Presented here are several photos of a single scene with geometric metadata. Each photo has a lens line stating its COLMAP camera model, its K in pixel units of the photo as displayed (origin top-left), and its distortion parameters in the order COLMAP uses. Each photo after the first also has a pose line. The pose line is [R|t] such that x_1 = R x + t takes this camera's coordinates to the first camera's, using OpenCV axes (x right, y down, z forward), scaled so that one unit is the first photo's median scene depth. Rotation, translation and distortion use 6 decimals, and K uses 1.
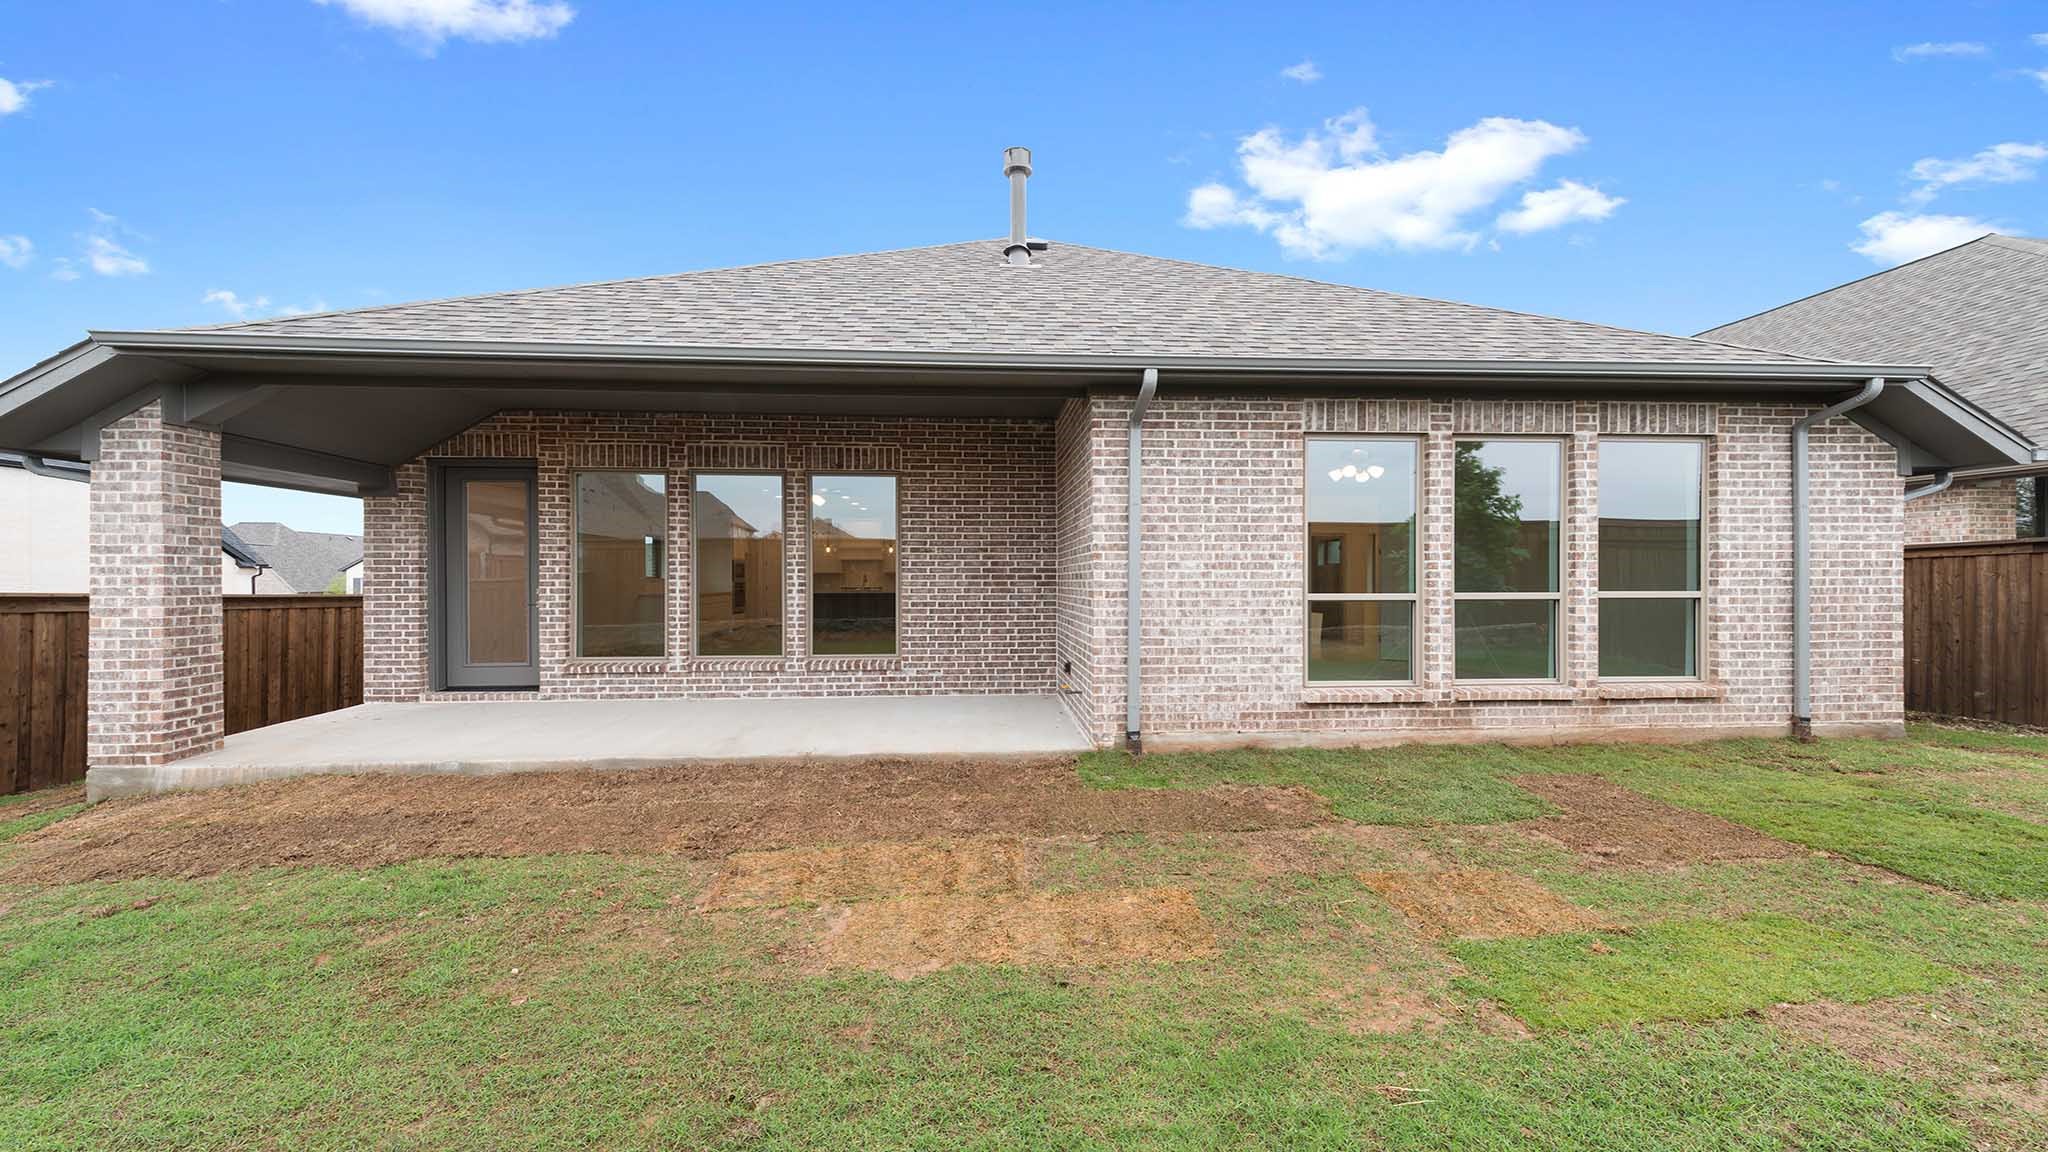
lens RADIAL K [[798.2, 0, 1024.3], [0, 798.2, 579.7], [0, 0, 1]] dist [0.010745, -0.000633]
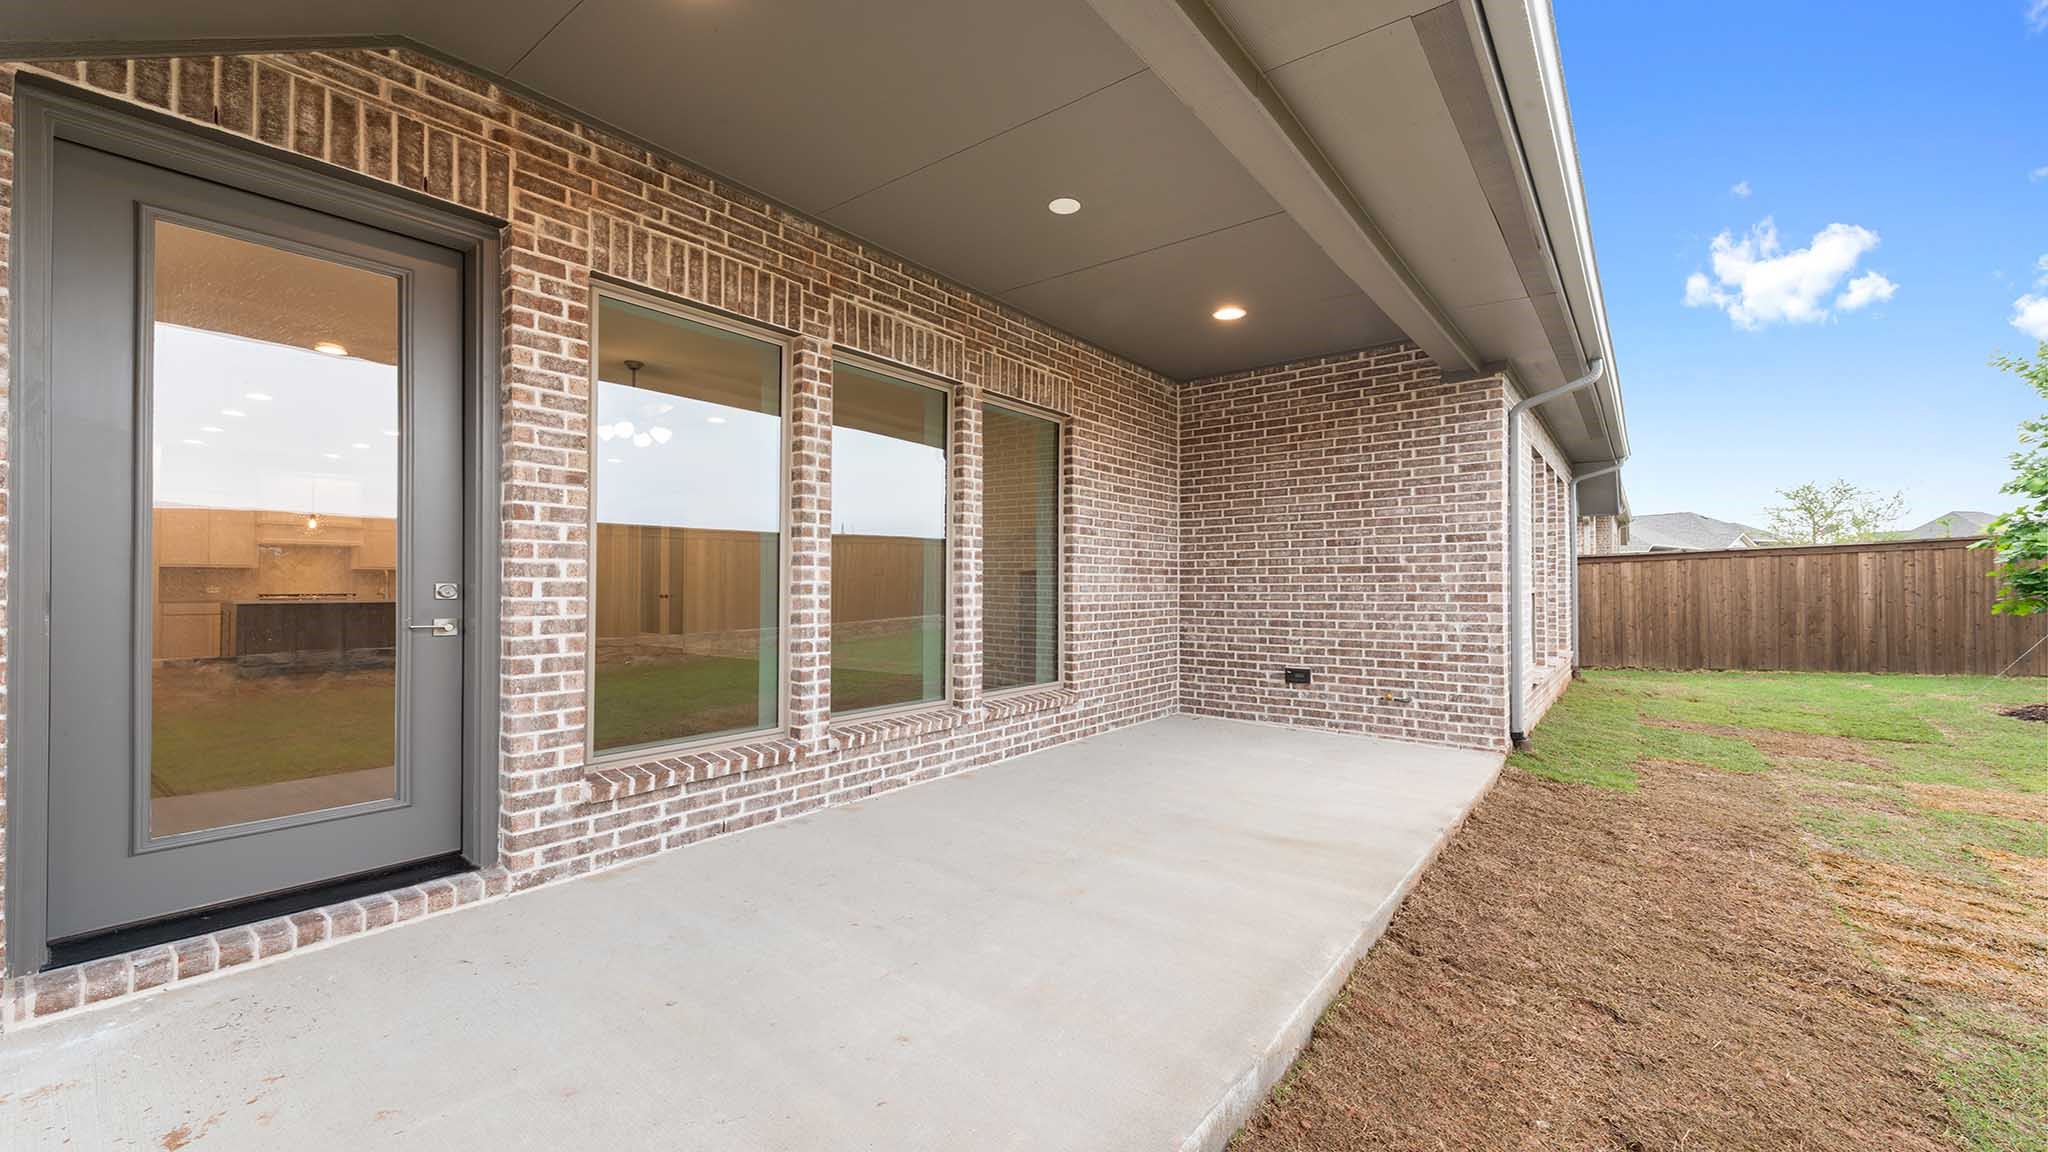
lens RADIAL K [[798.2, 0, 1022.6], [0, 798.2, 576.3], [0, 0, 1]] dist [0.010745, -0.000633]
pose [[0.674910, 0.010468, 0.737826, -0.709680], [-0.000956, 0.999911, -0.013312, 0.012765], [-0.737900, 0.008279, 0.674859, 0.578329]]
